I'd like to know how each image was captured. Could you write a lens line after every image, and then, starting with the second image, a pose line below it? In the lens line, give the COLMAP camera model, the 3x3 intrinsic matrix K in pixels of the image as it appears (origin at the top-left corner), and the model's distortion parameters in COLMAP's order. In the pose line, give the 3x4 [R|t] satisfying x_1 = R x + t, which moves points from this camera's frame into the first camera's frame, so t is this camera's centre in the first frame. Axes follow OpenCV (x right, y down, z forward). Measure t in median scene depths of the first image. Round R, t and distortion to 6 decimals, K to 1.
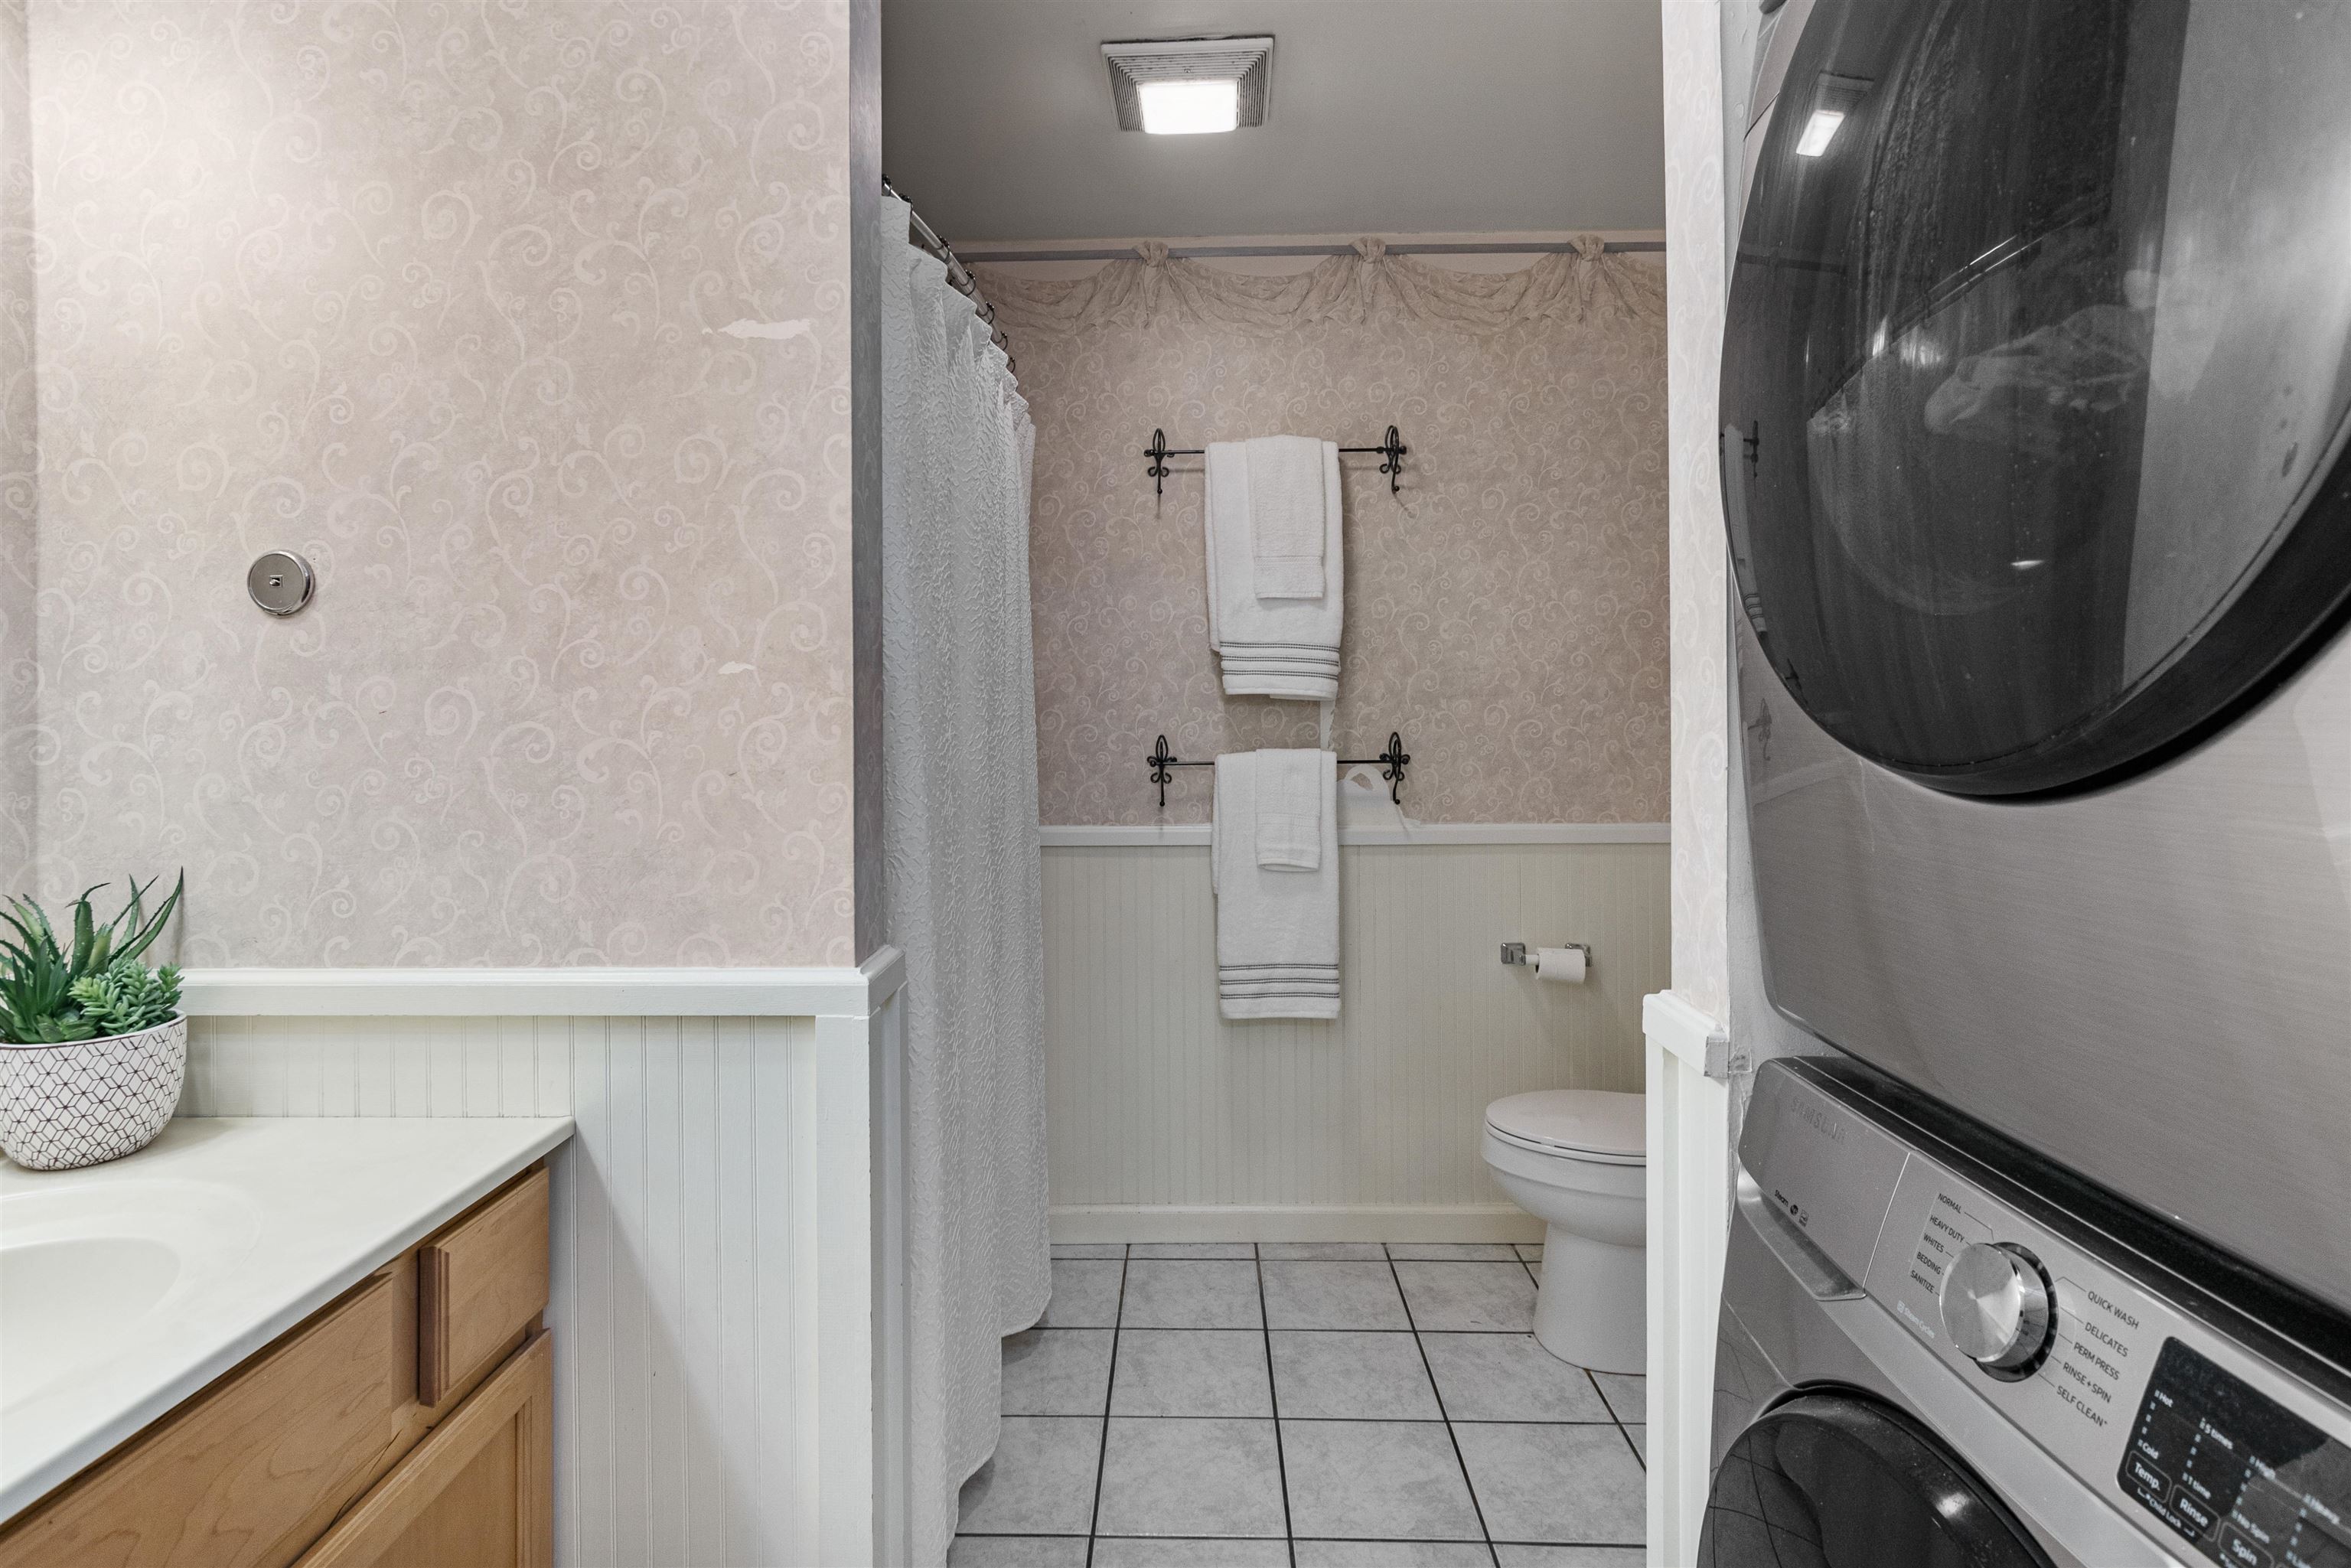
lens RADIAL K [[1152.4, 0, 1168.2], [0, 1152.4, 753.5], [0, 0, 1]] dist [0.001536, 0.001348]
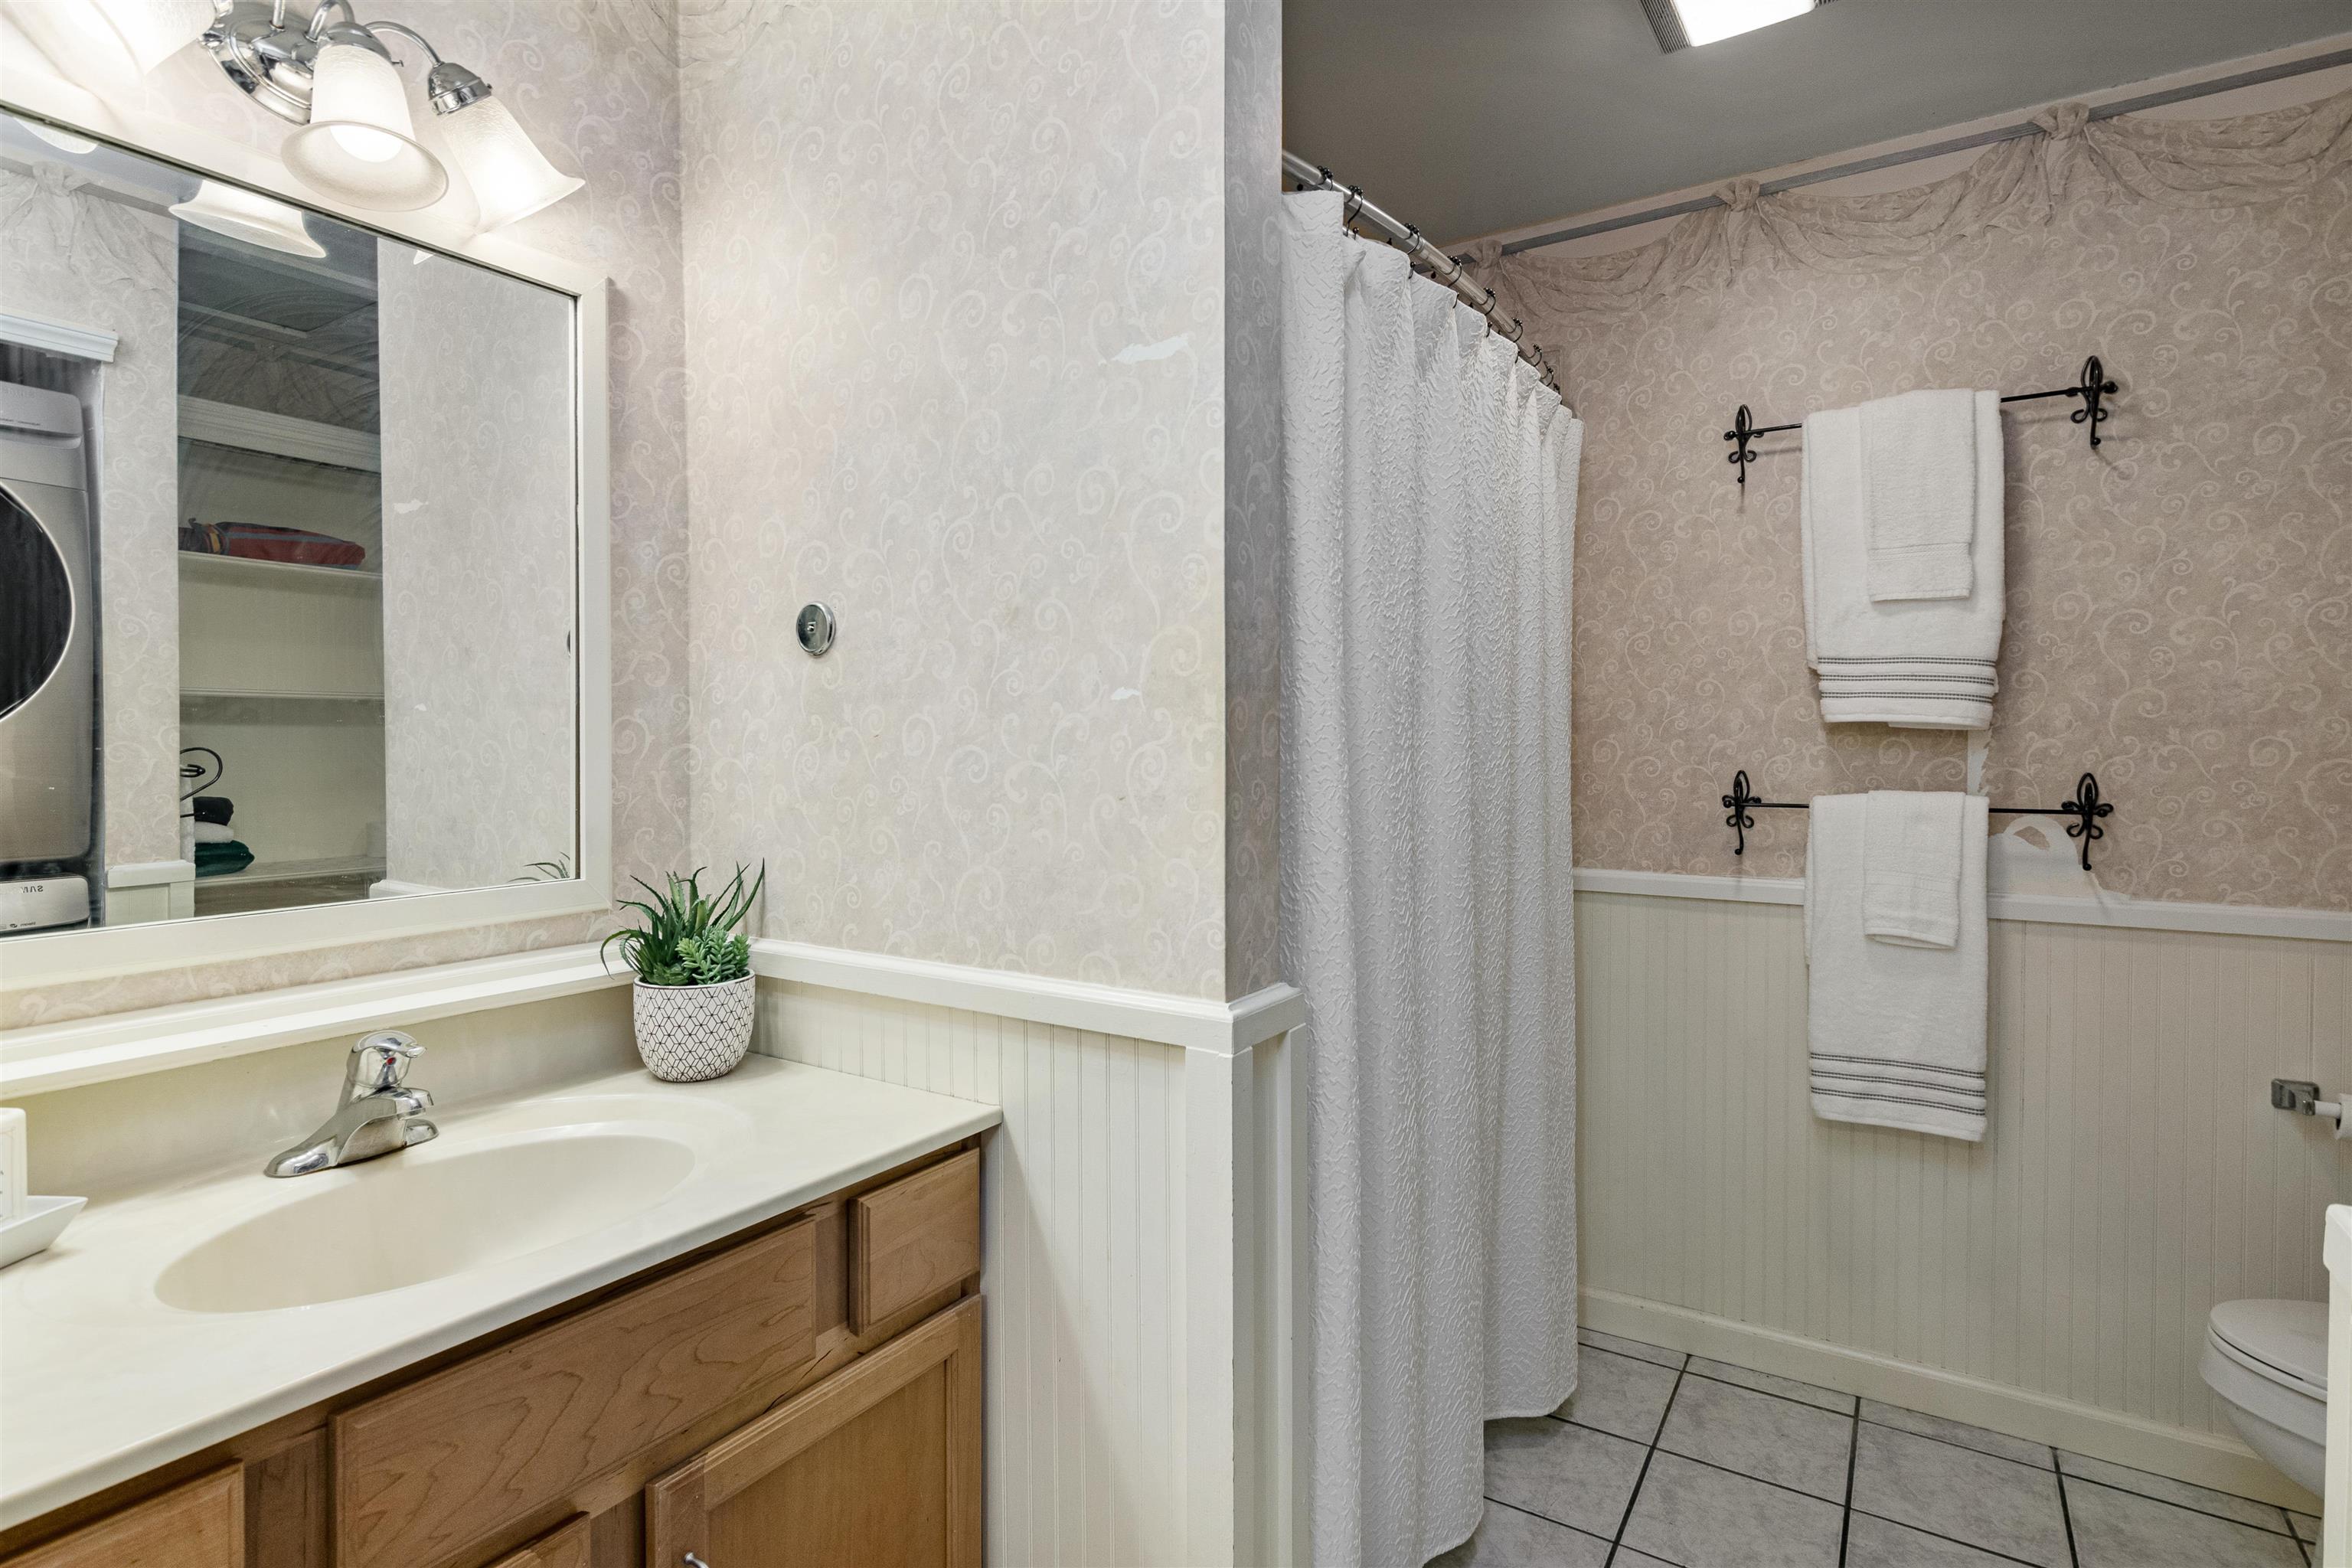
lens RADIAL K [[1159.2, 0, 1177.8], [0, 1159.2, 802.9], [0, 0, 1]] dist [0.001736, 0.000541]
pose [[0.859622, 0.034590, -0.509759, 0.081014], [-0.026286, 0.999379, 0.023487, -0.001570], [0.510255, -0.006790, 0.859997, 0.064050]]
